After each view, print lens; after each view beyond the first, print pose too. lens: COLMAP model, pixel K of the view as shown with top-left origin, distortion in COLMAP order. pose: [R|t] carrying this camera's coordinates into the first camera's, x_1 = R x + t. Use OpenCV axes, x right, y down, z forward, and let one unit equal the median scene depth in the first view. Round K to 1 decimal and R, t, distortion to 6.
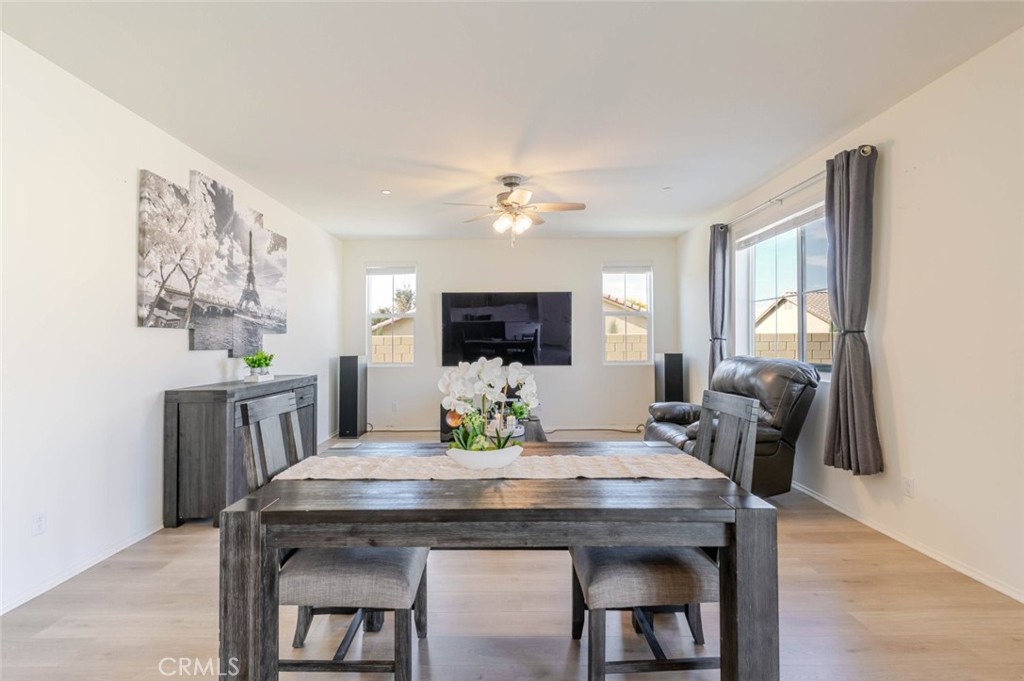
lens RADIAL K [[495.7, 0, 512.0], [0, 495.7, 332.8], [0, 0, 1]] dist [0.014637, 0.000083]
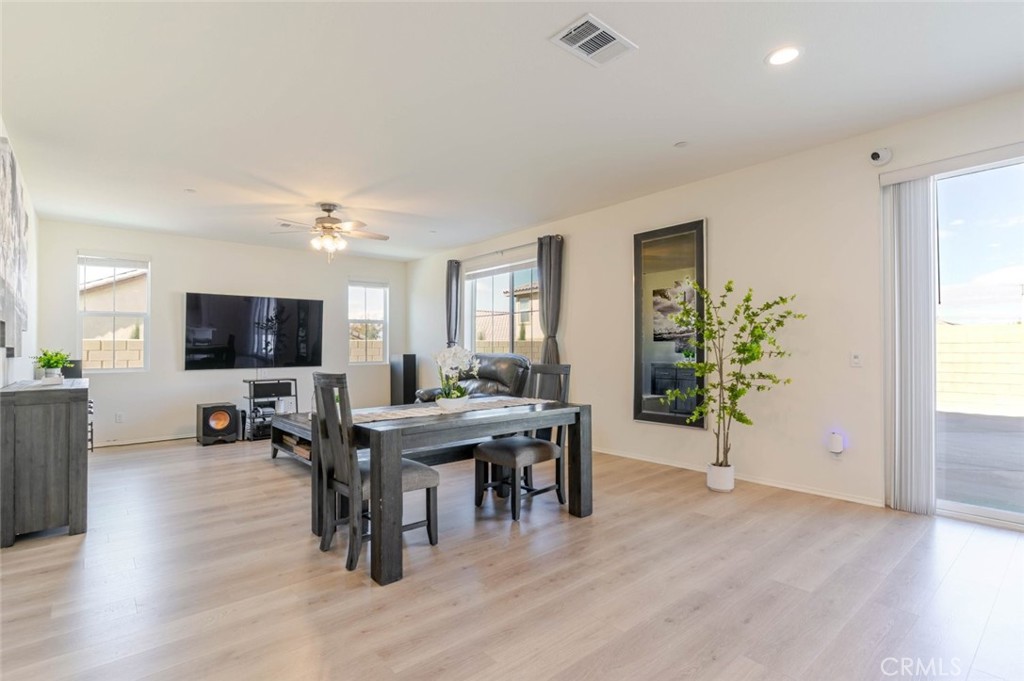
lens RADIAL K [[495.7, 0, 508.9], [0, 495.7, 345.8], [0, 0, 1]] dist [0.014637, 0.000083]
pose [[0.759912, 0.002996, 0.650020, -0.449666], [-0.006870, 0.999971, 0.003423, 0.019442], [-0.649990, -0.007067, 0.759910, -0.192803]]
